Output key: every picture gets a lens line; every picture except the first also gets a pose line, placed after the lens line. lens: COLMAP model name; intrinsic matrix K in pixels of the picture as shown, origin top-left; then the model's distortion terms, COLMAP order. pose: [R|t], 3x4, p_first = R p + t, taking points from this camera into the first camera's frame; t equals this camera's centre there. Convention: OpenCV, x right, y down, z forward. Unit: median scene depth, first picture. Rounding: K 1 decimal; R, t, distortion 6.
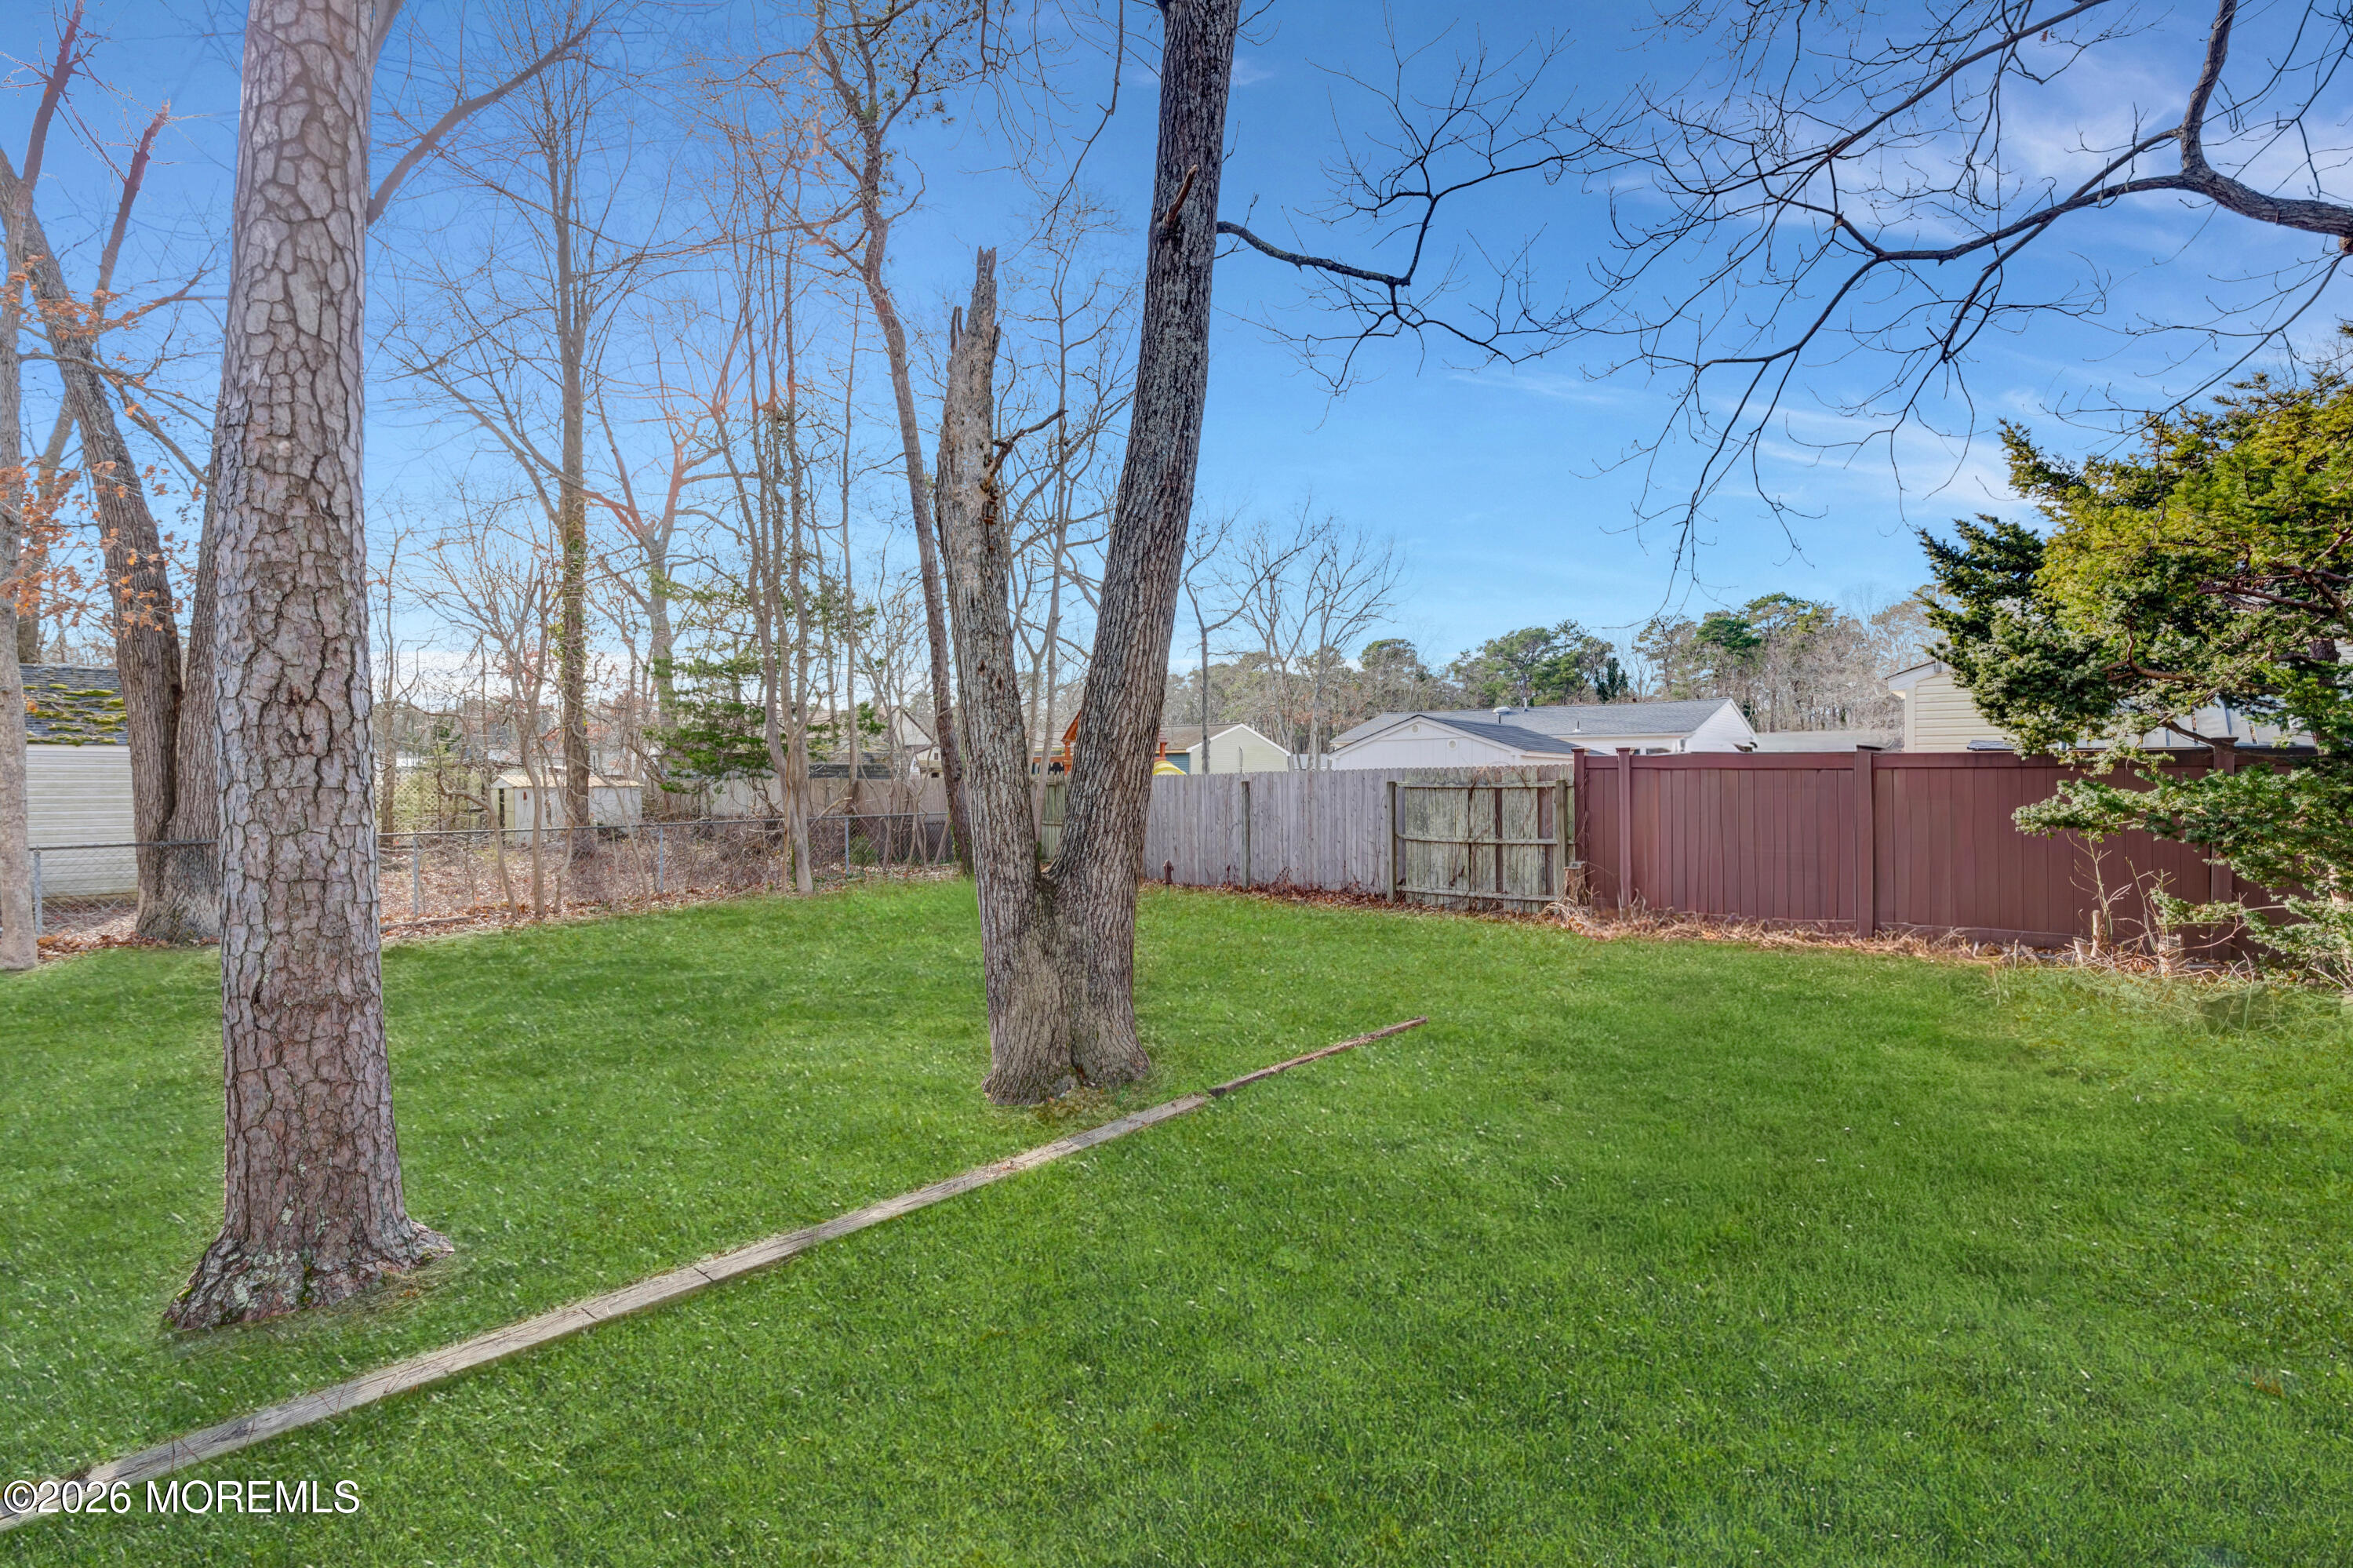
lens RADIAL K [[1072.6, 0, 1170.9], [0, 1072.6, 766.8], [0, 0, 1]] dist [-0.007479, 0.002126]
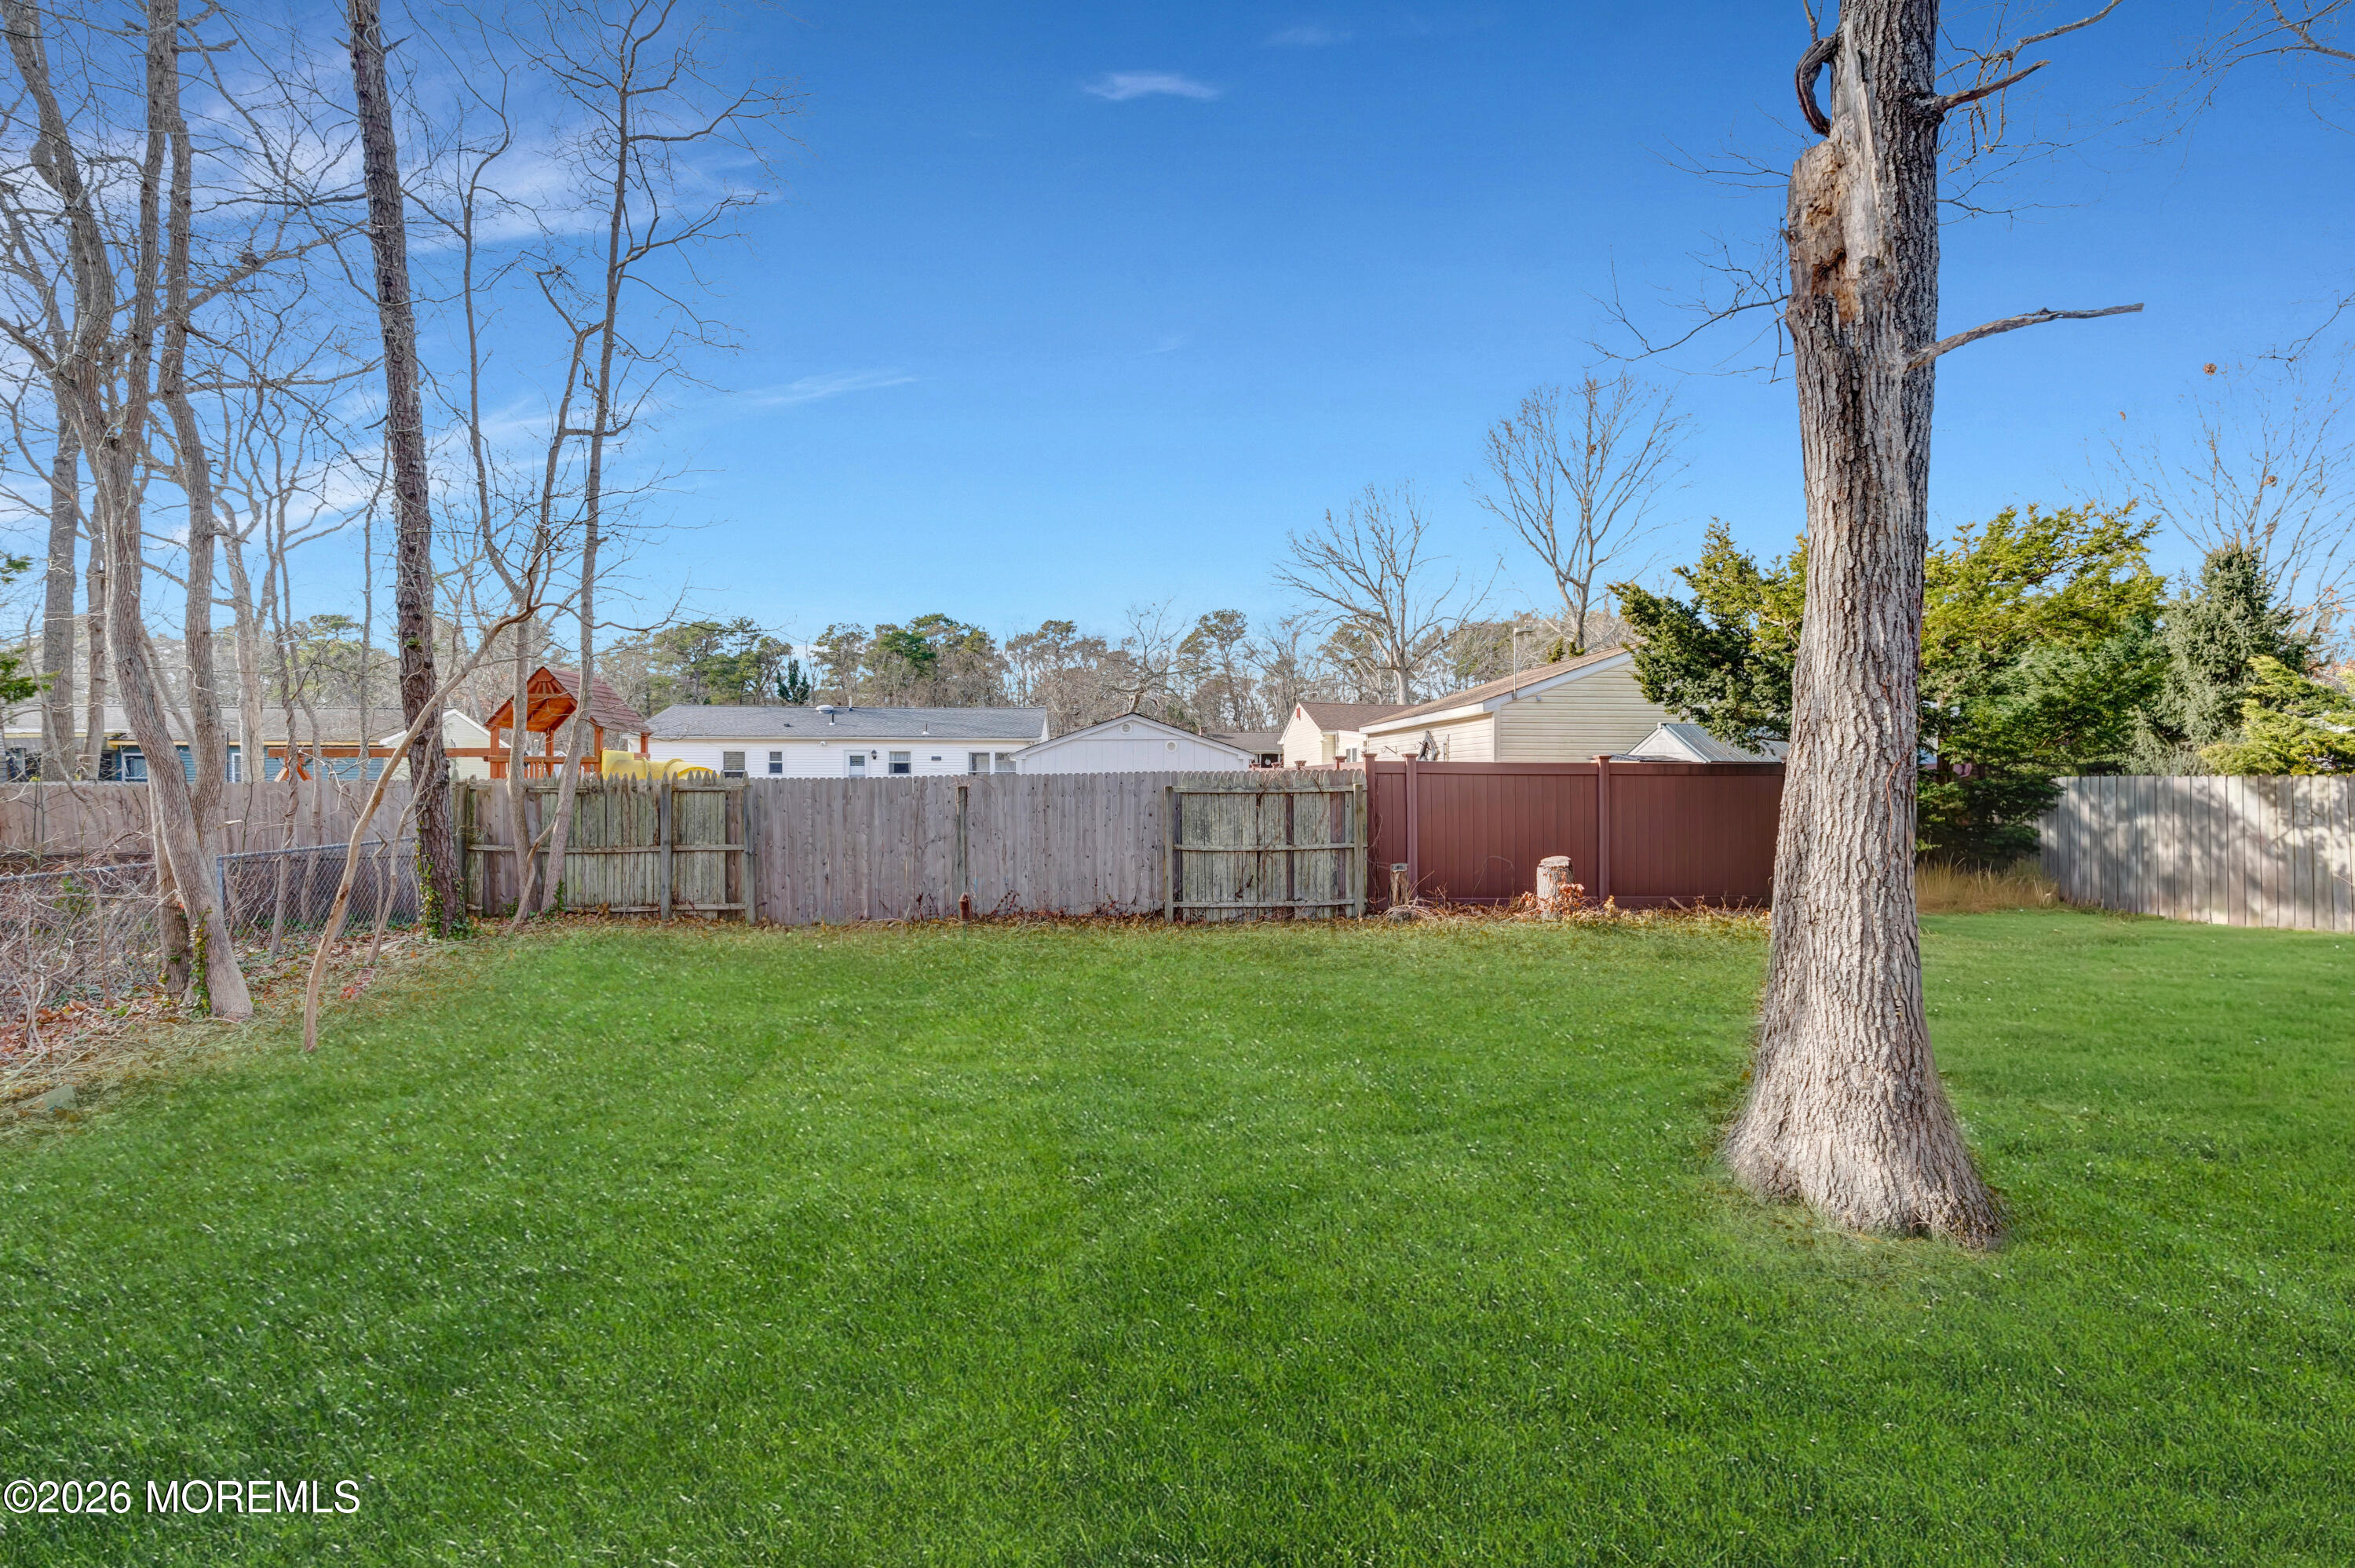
lens RADIAL K [[1073.3, 0, 1181.3], [0, 1073.3, 784.7], [0, 0, 1]] dist [-0.007479, 0.002126]
pose [[0.702448, -0.003799, 0.711725, -0.439132], [-0.006603, 0.999908, 0.011854, 0.001665], [-0.711705, -0.013026, 0.702358, 0.375603]]
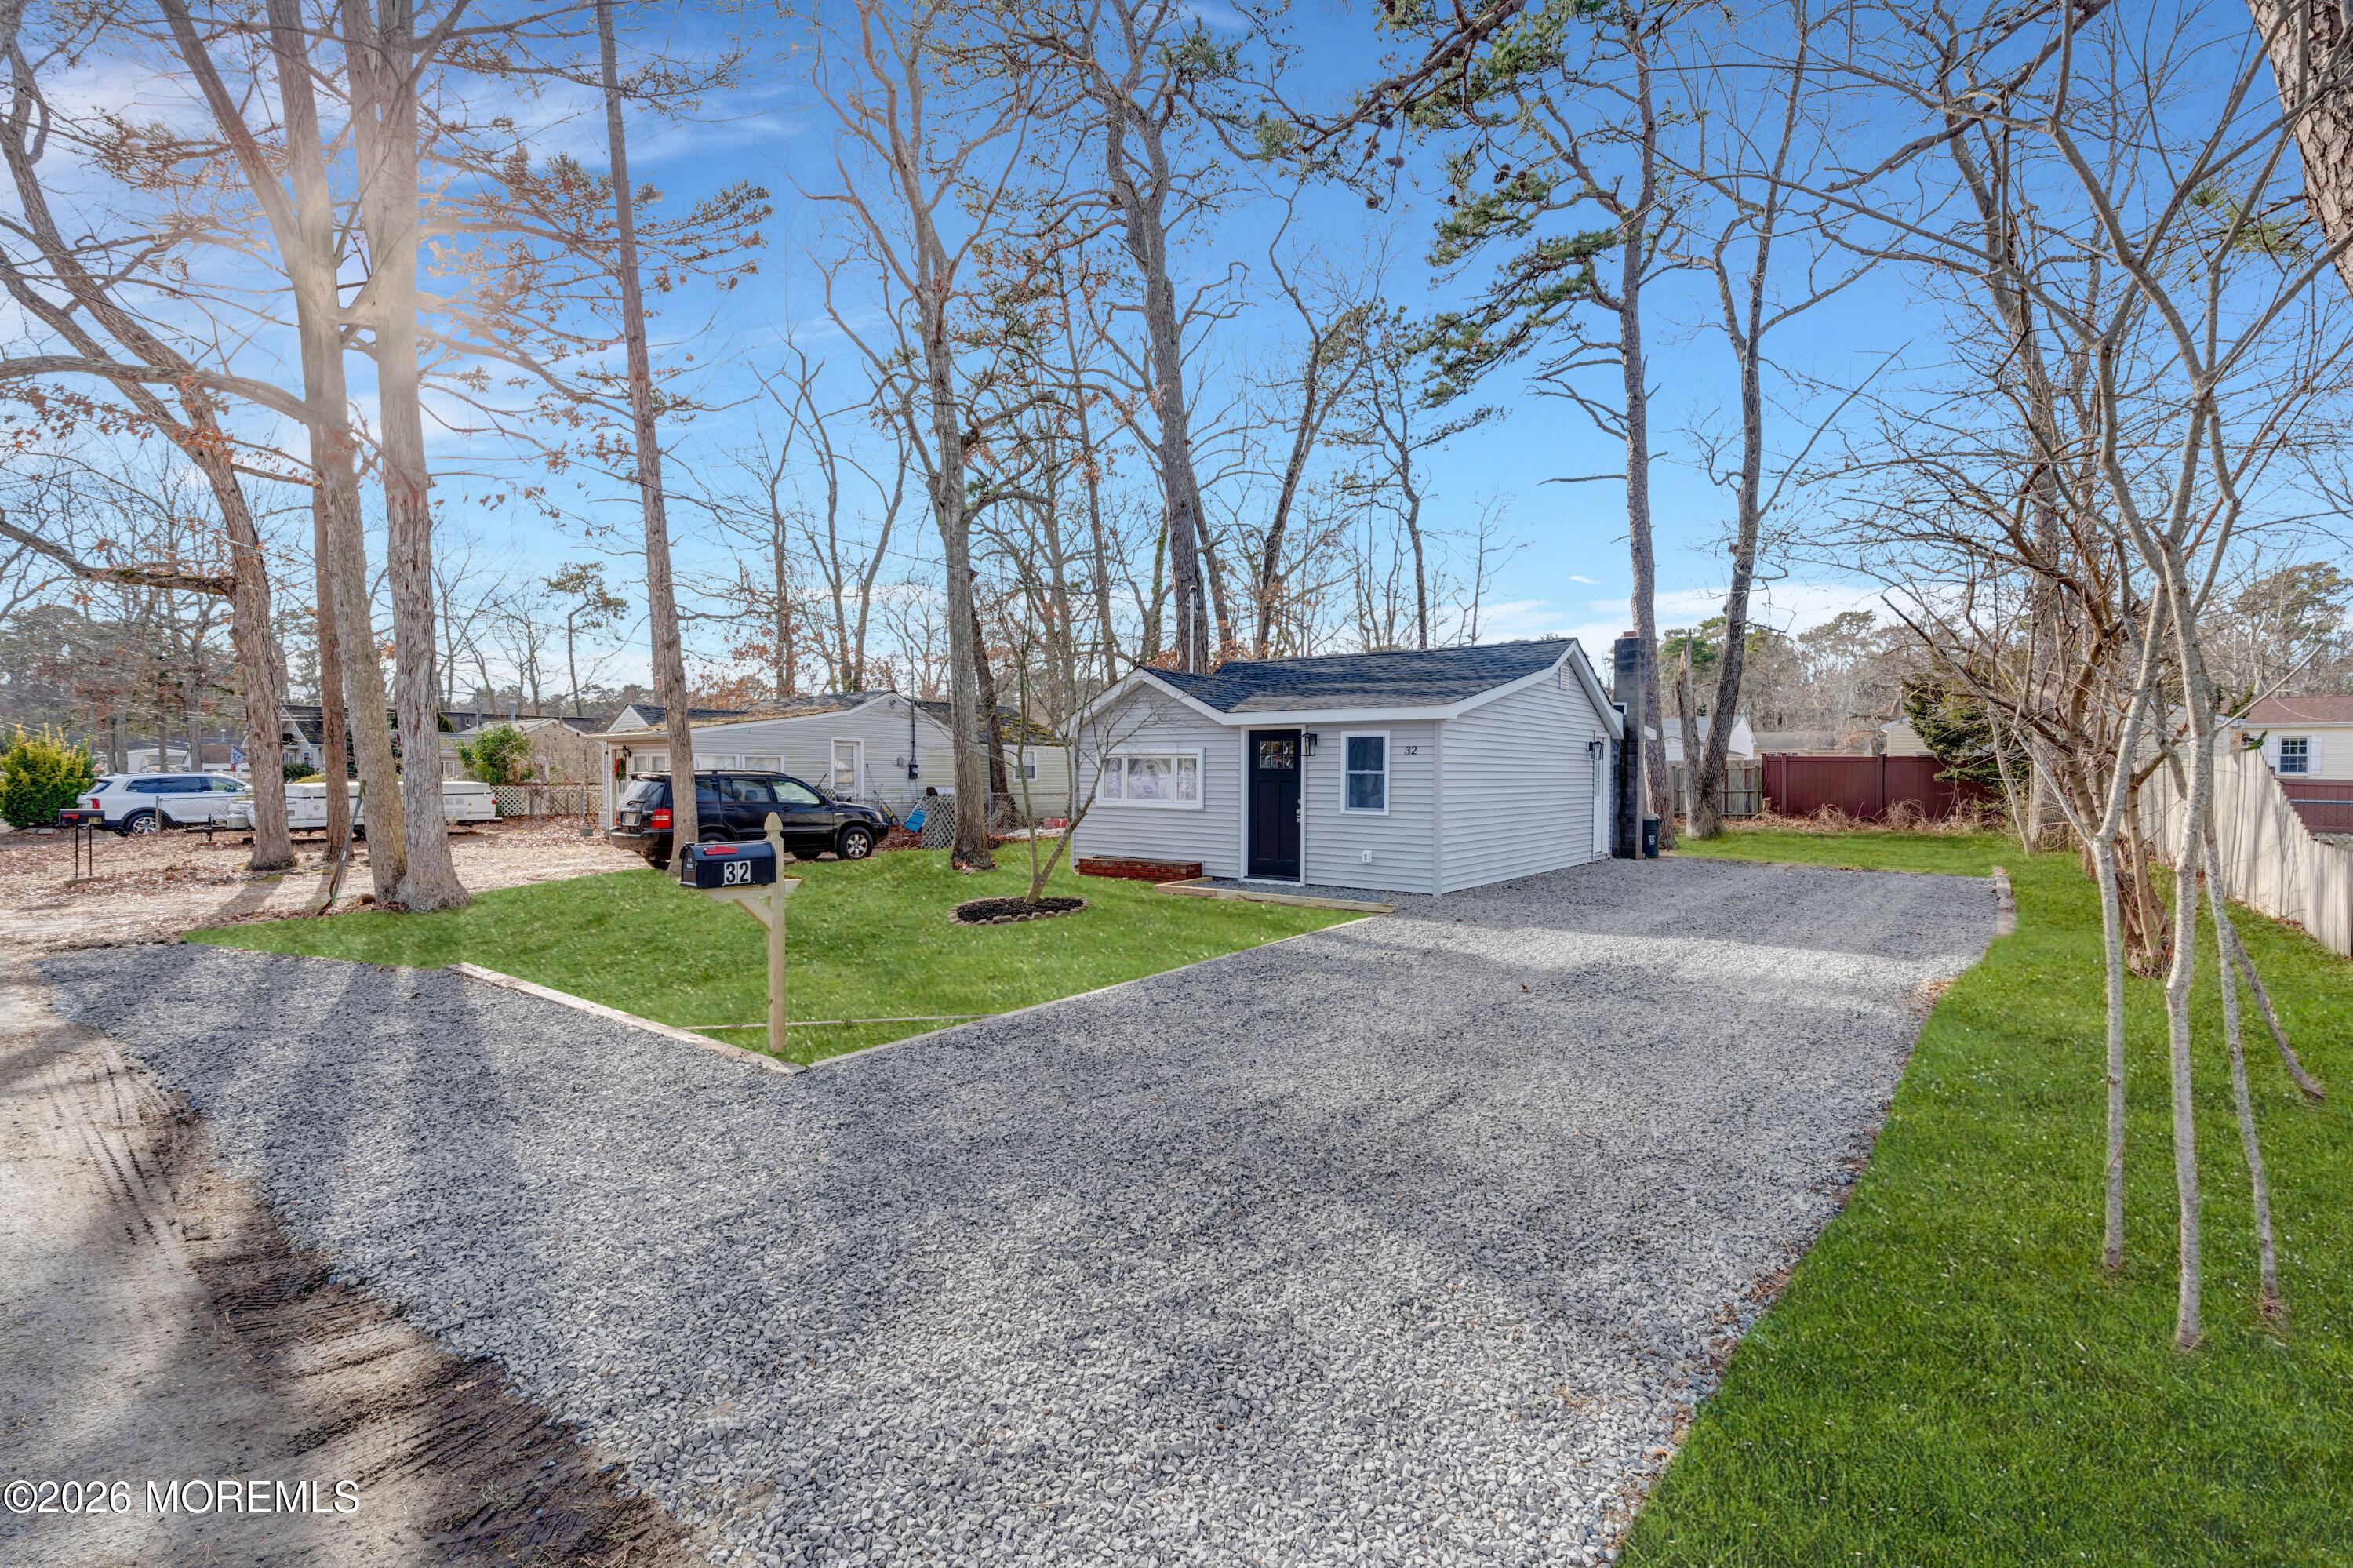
lens RADIAL K [[1072.6, 0, 1178.8], [0, 1072.6, 758.4], [0, 0, 1]] dist [-0.007479, 0.002126]
pose [[0.997846, 0.005764, 0.065340, -1.059263], [-0.005792, 0.999983, 0.000239, 0.002458], [-0.065338, -0.000617, 0.997863, -1.293353]]
